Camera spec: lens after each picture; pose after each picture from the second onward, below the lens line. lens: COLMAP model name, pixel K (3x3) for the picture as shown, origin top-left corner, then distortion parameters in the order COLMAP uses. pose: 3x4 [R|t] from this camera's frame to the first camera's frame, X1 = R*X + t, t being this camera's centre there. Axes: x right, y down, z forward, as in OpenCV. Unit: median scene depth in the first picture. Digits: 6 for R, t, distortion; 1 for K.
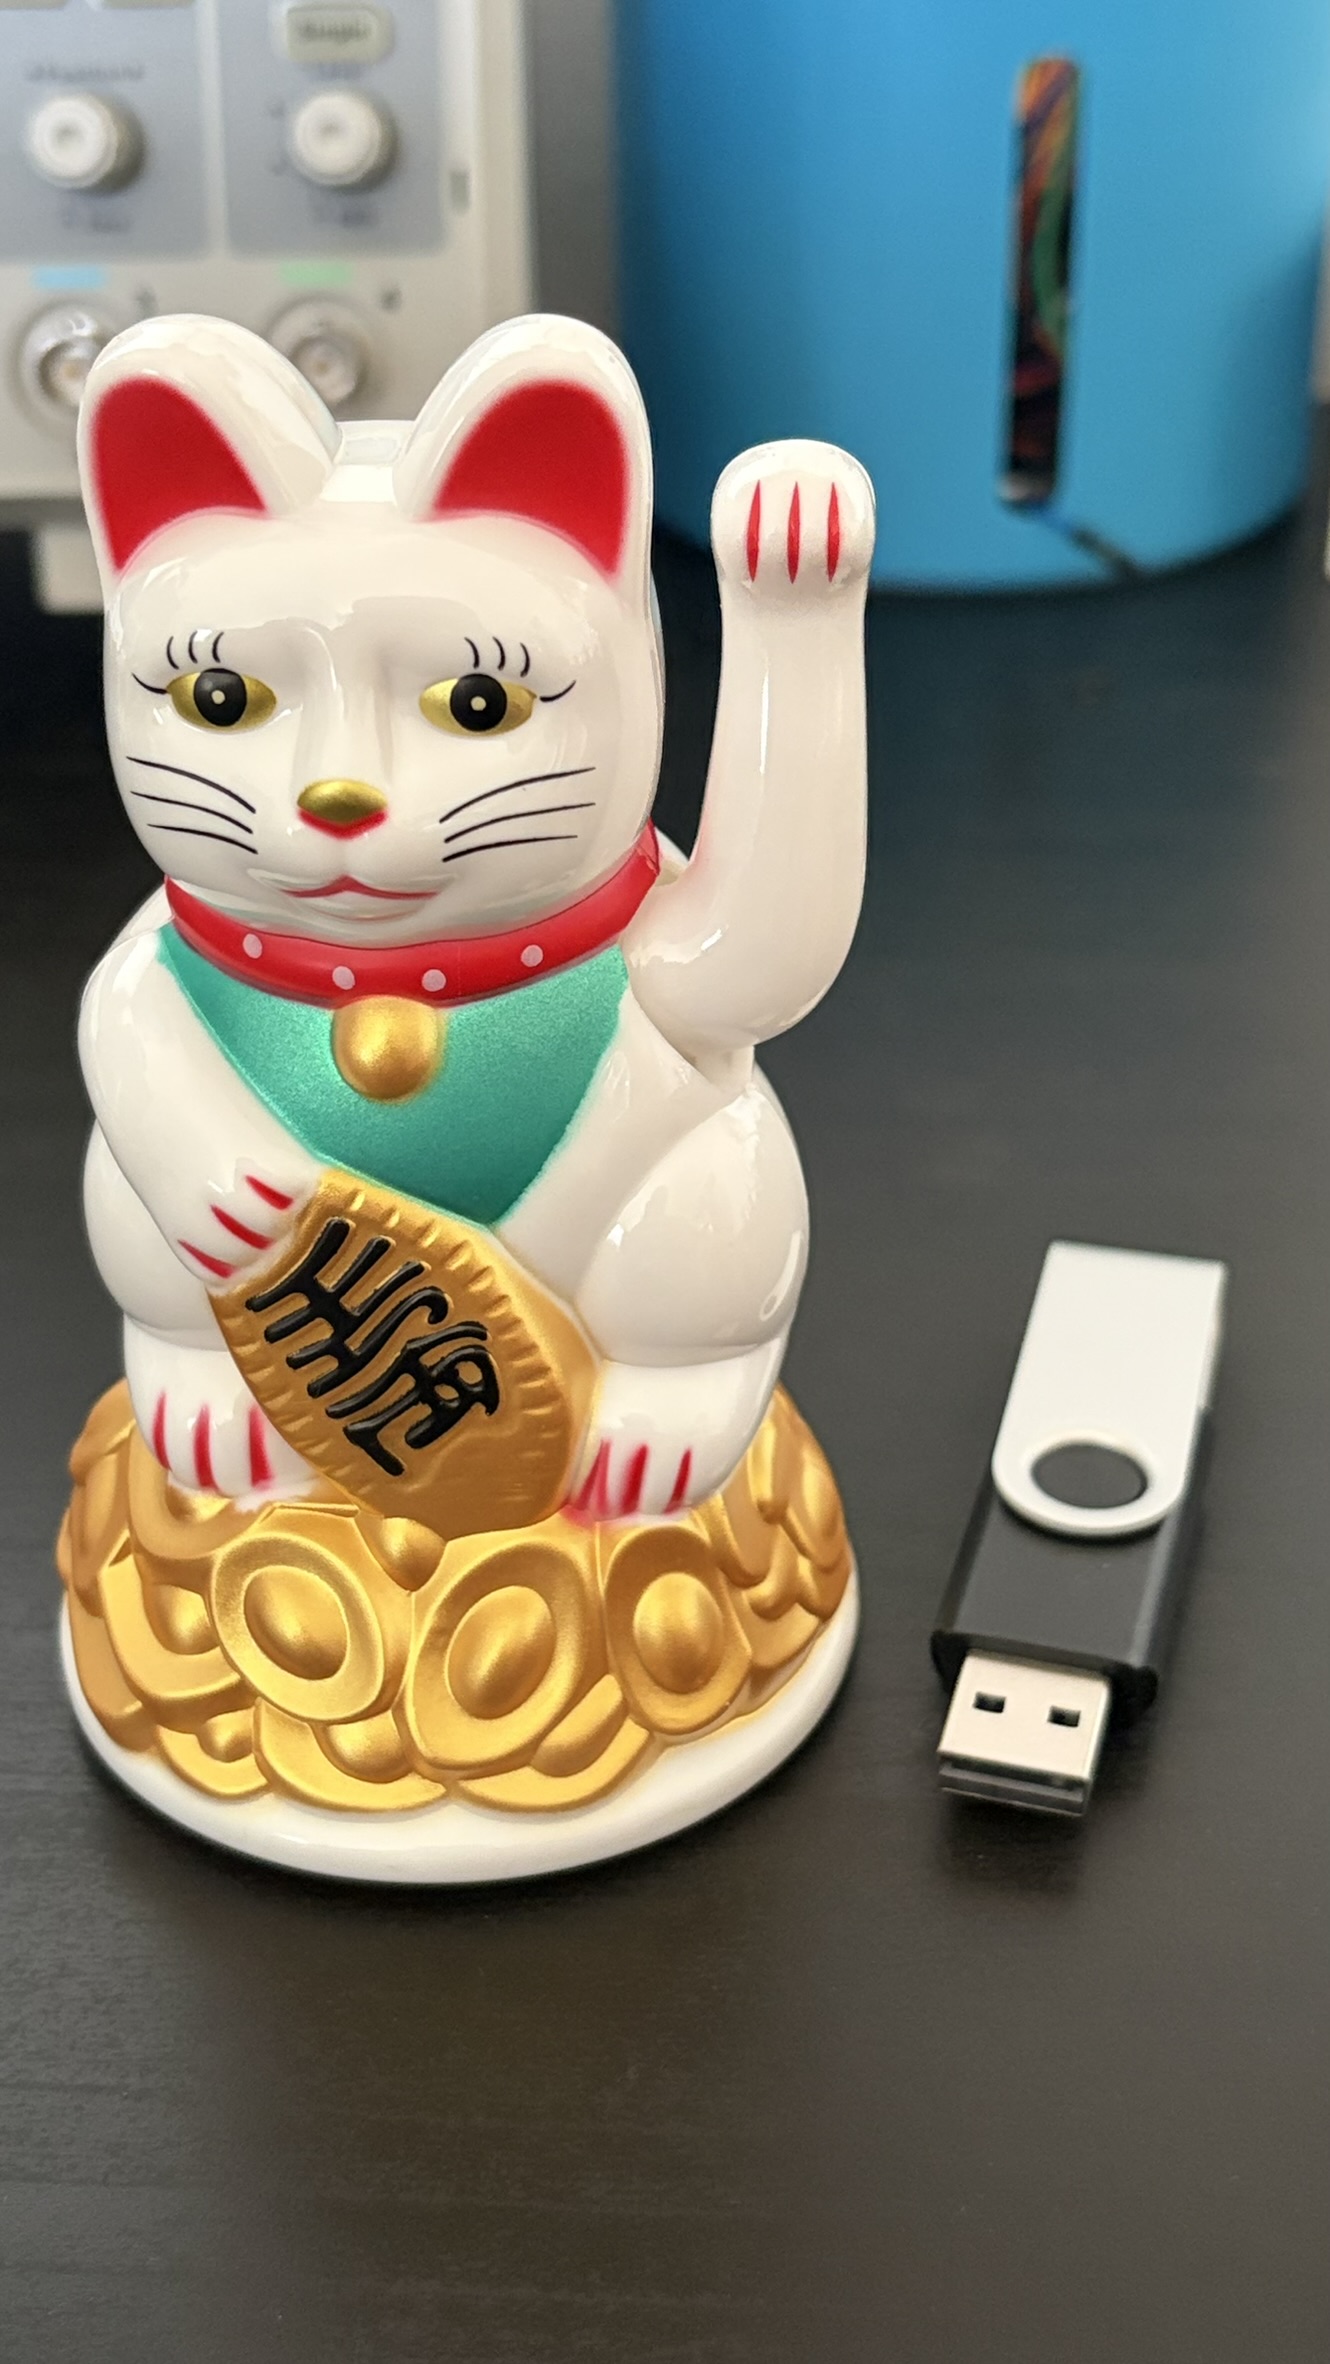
lens RADIAL K [[2991.9, 0, 670.3], [0, 2991.9, 1185.5], [0, 0, 1]] dist [0.158841, 0.000000]
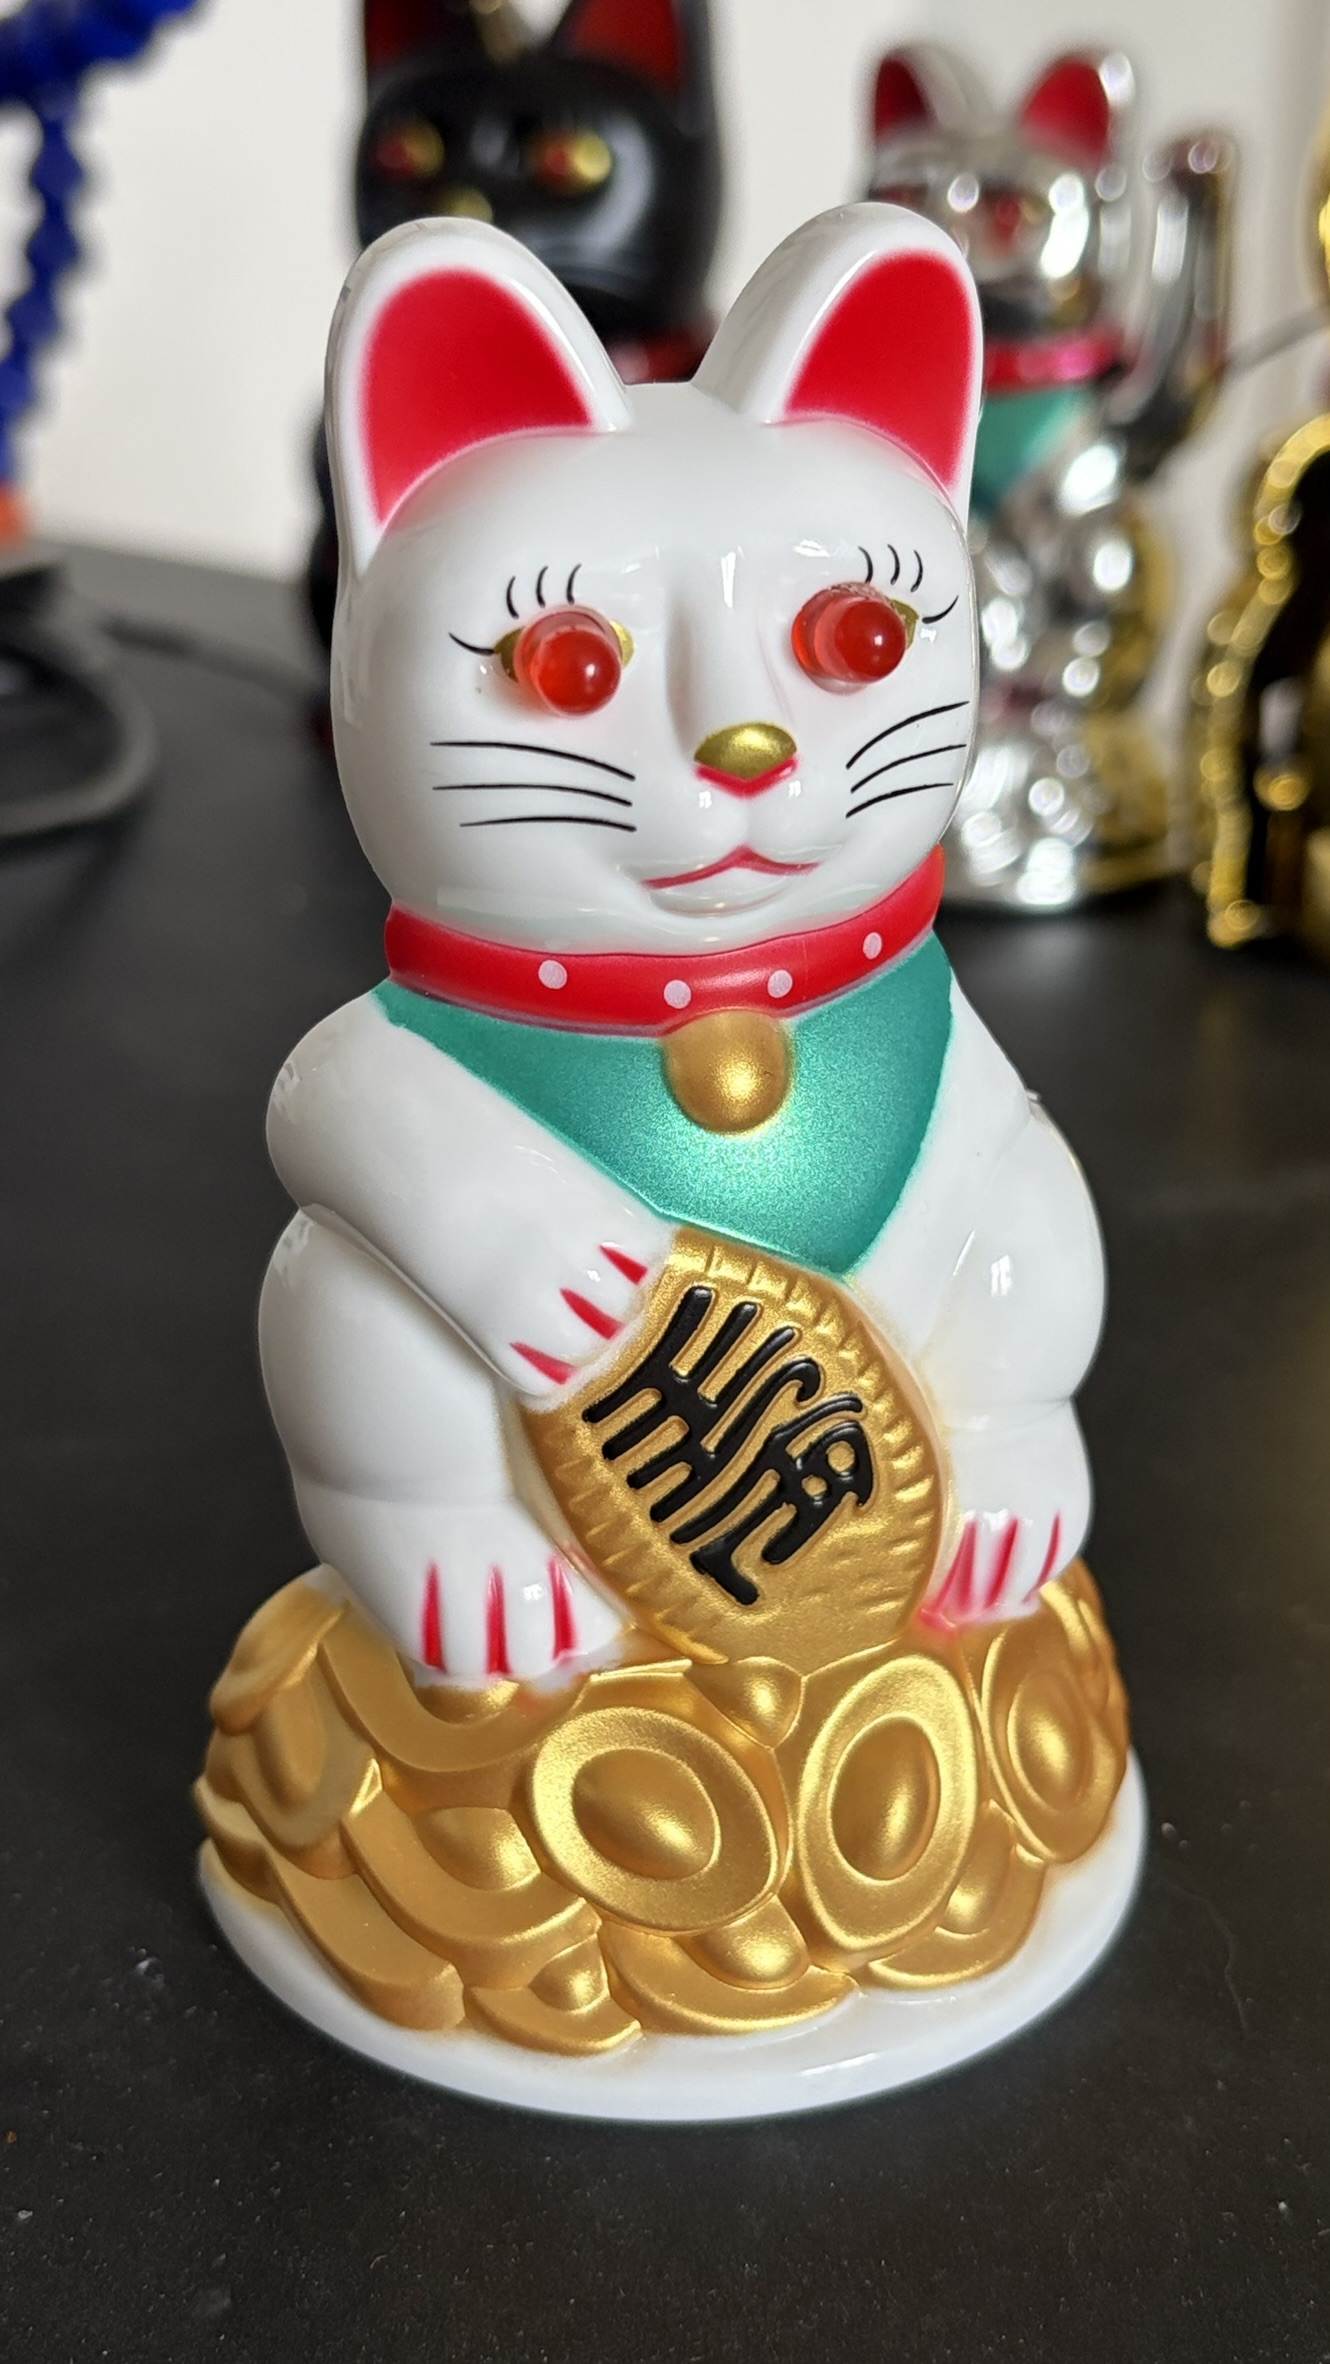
lens RADIAL K [[2991.9, 0, 647.9], [0, 2991.9, 1178.5], [0, 0, 1]] dist [0.158841, 0.000000]
pose [[0.936382, -0.128362, 0.326668, -0.380916], [0.168812, 0.980711, -0.098529, 0.059860], [-0.307720, 0.147406, 0.939989, 0.219055]]
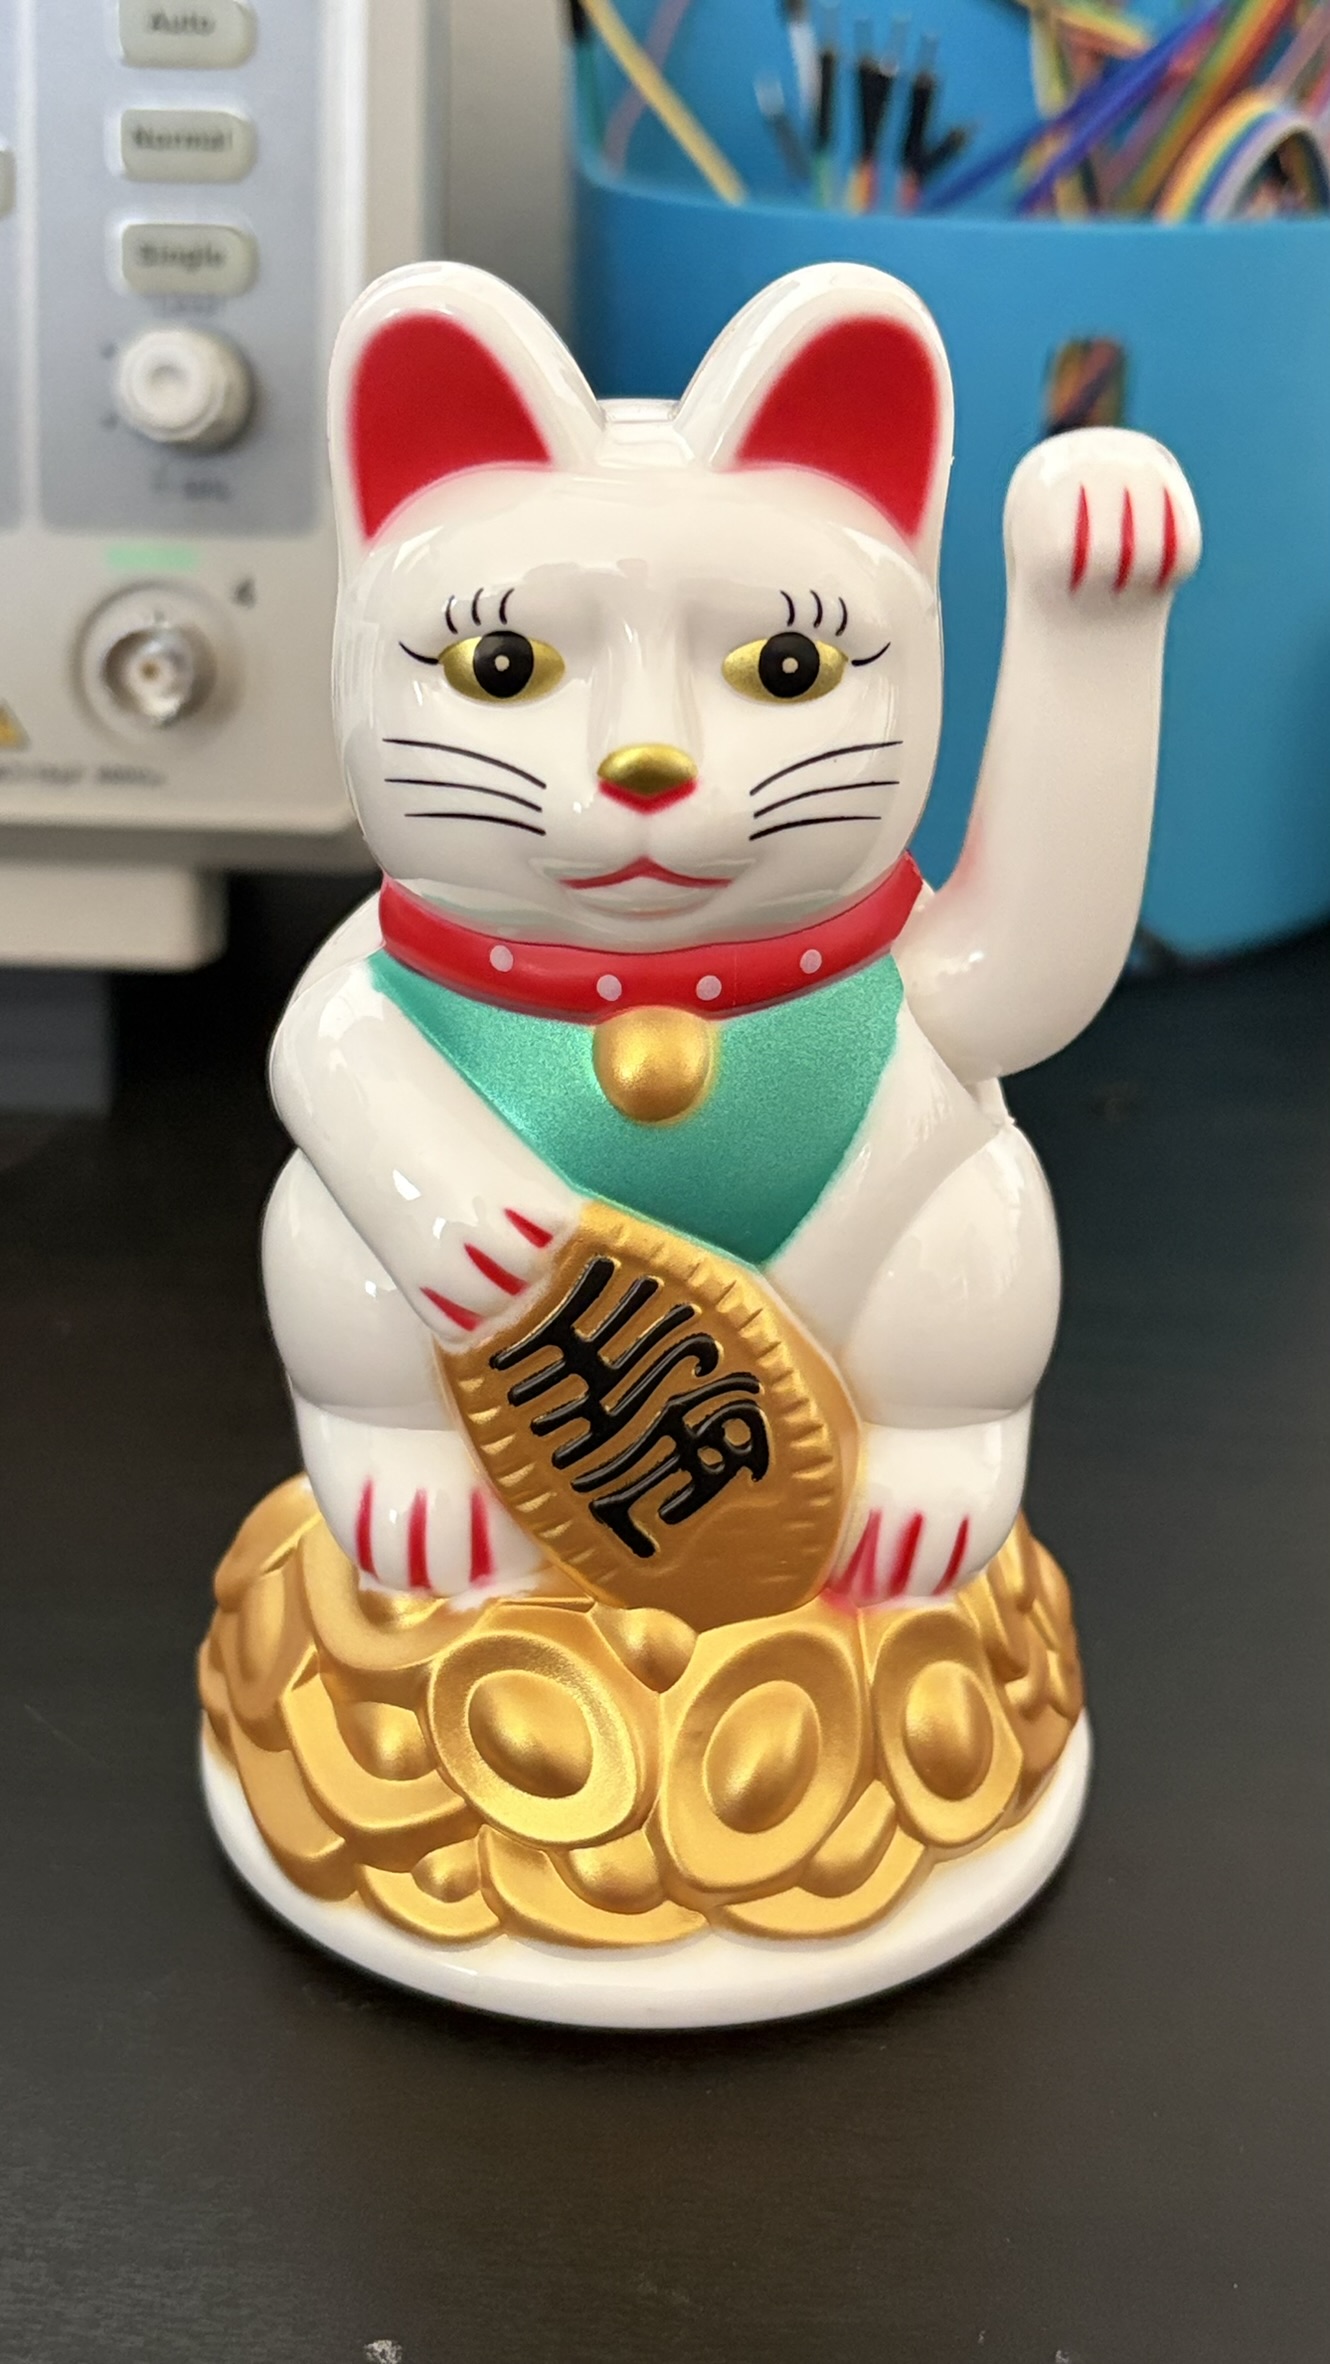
lens RADIAL K [[2991.9, 0, 676.0], [0, 2991.9, 1194.8], [0, 0, 1]] dist [0.158841, 0.000000]
pose [[0.993060, -0.020800, 0.115757, -0.187884], [0.033393, 0.993597, -0.107934, 0.088105], [-0.112771, 0.111050, 0.987396, 0.107426]]
